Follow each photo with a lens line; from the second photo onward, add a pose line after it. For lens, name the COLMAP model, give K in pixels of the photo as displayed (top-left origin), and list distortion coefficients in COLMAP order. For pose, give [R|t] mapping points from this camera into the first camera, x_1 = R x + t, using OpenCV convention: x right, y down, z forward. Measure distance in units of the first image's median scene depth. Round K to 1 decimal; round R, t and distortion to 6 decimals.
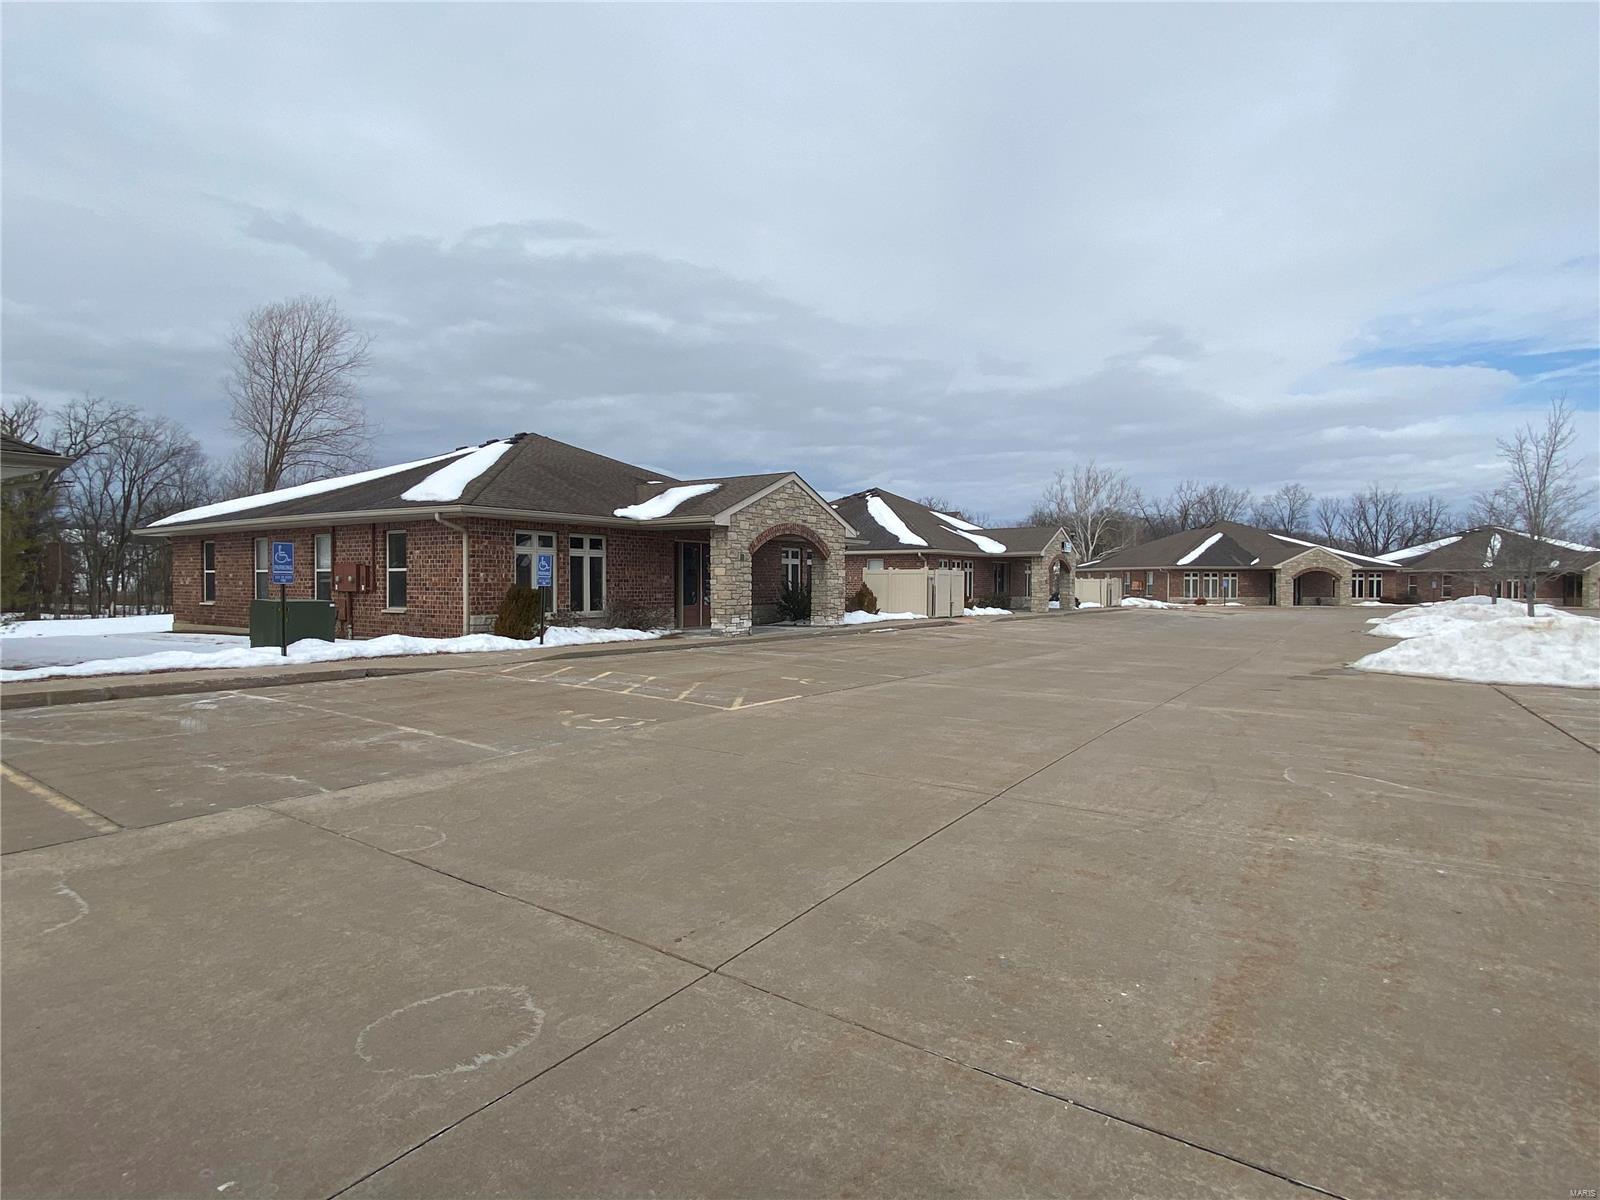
lens RADIAL K [[793.7, 0, 797.0], [0, 793.7, 600.1], [0, 0, 1]] dist [0.001241, -0.000022]
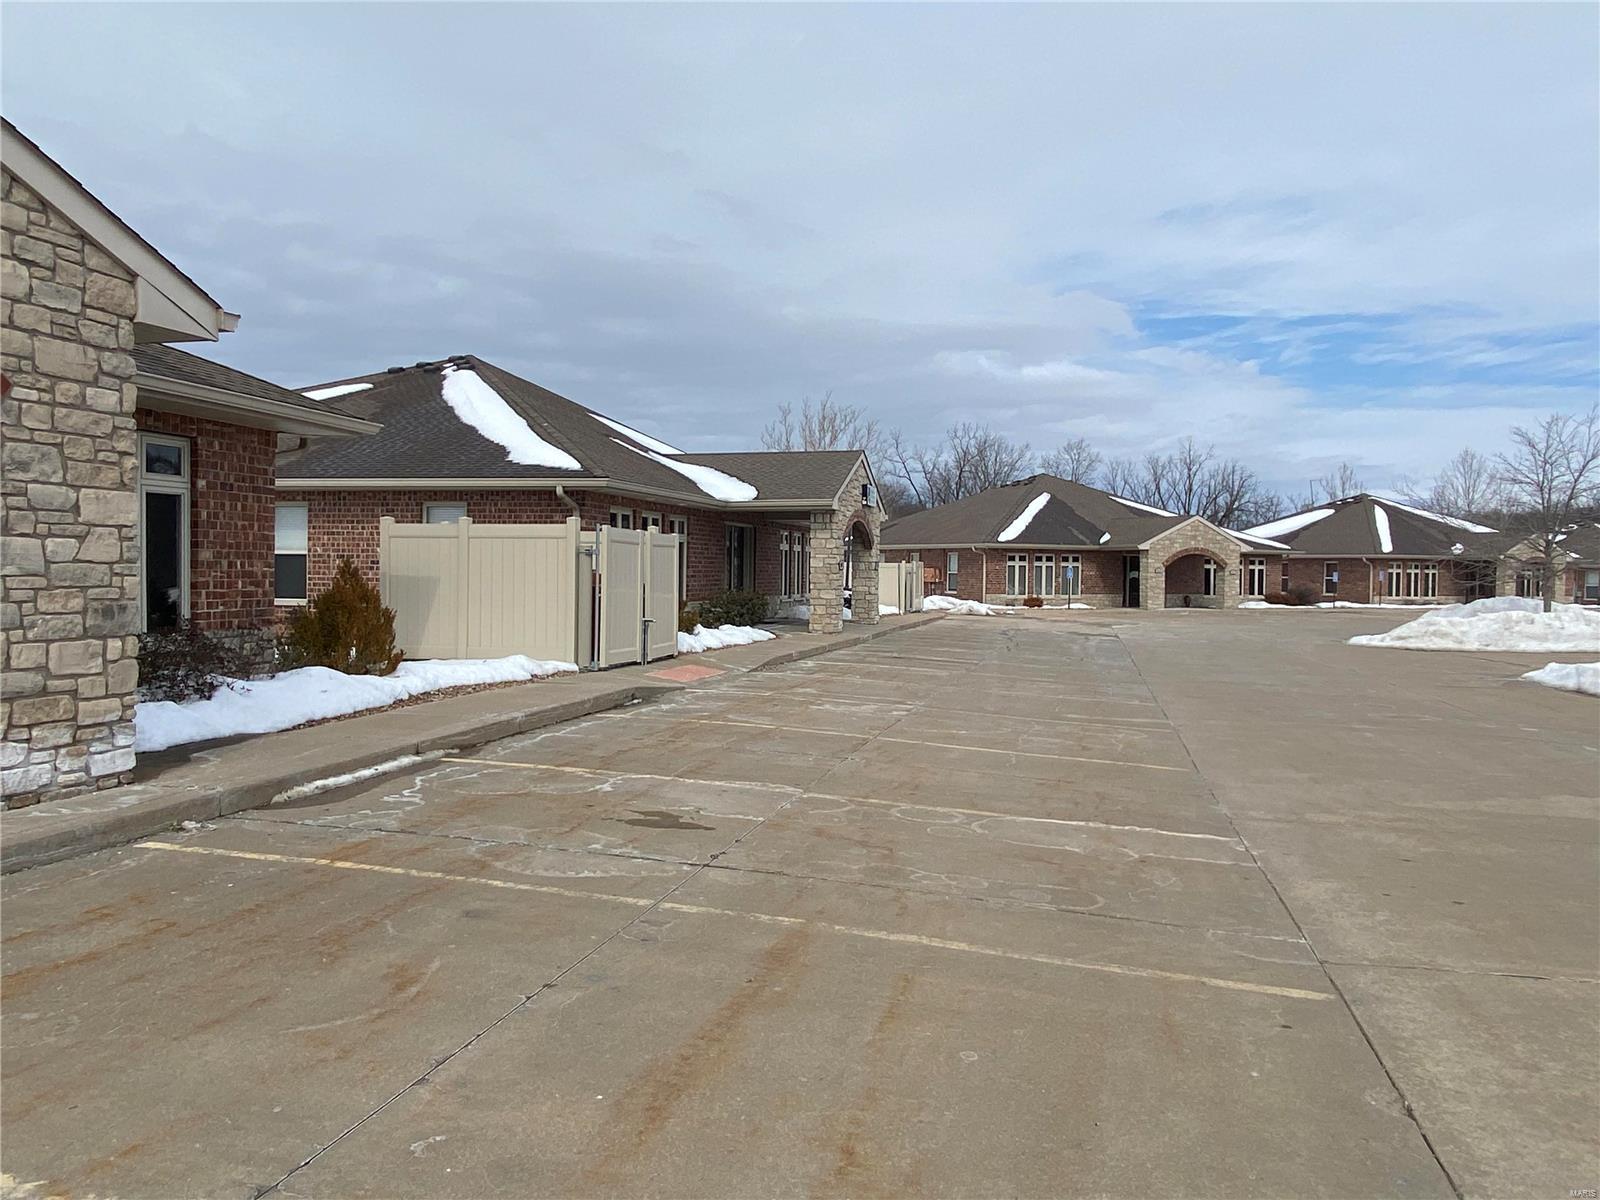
lens RADIAL K [[1124.5, 0, 796.7], [0, 1124.5, 596.6], [0, 0, 1]] dist [0.047898, -0.060456]
pose [[0.941162, 0.001075, 0.337953, 0.068777], [-0.002483, 0.999990, 0.003735, -0.007777], [-0.337946, -0.004355, 0.941156, 0.392519]]
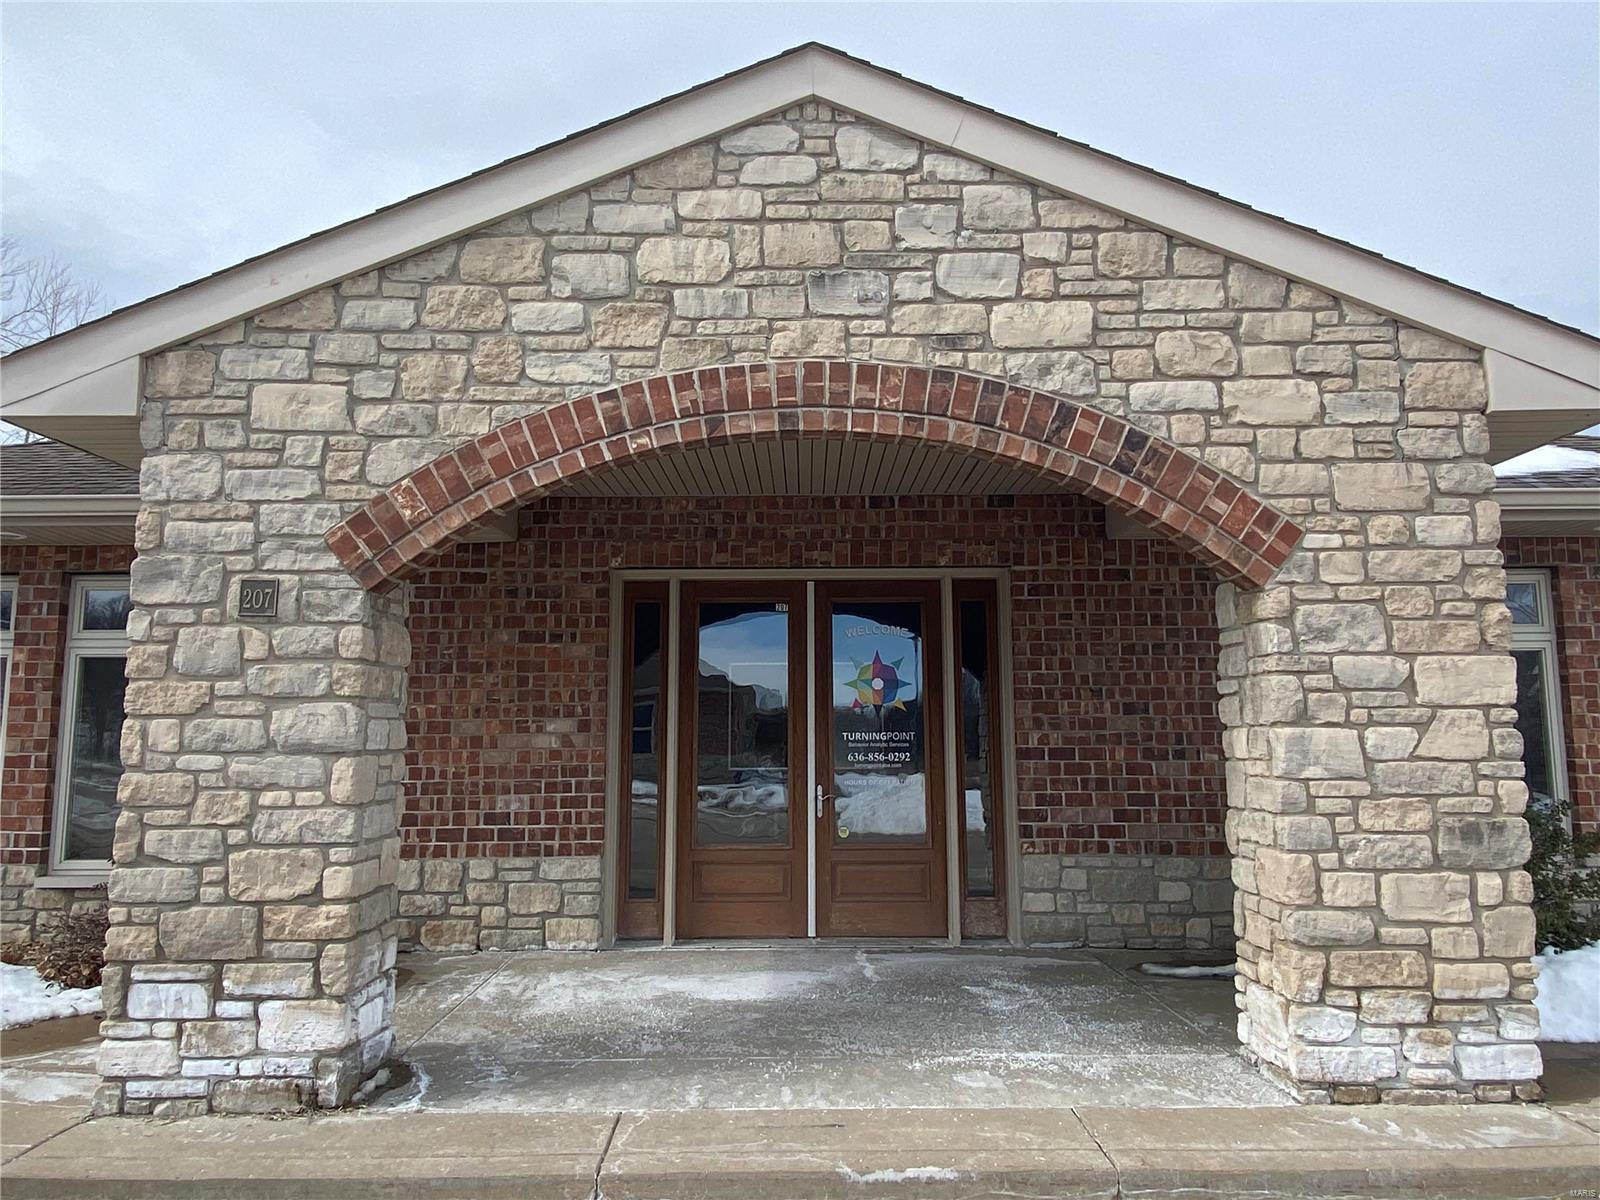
lens RADIAL K [[1124.5, 0, 796.7], [0, 1124.5, 596.6], [0, 0, 1]] dist [0.047898, -0.060456]
pose [[0.561454, -0.108556, -0.820357, 0.086906], [-0.012174, 0.990167, -0.139358, -0.011214], [0.827419, 0.088230, 0.554612, 0.457808]]
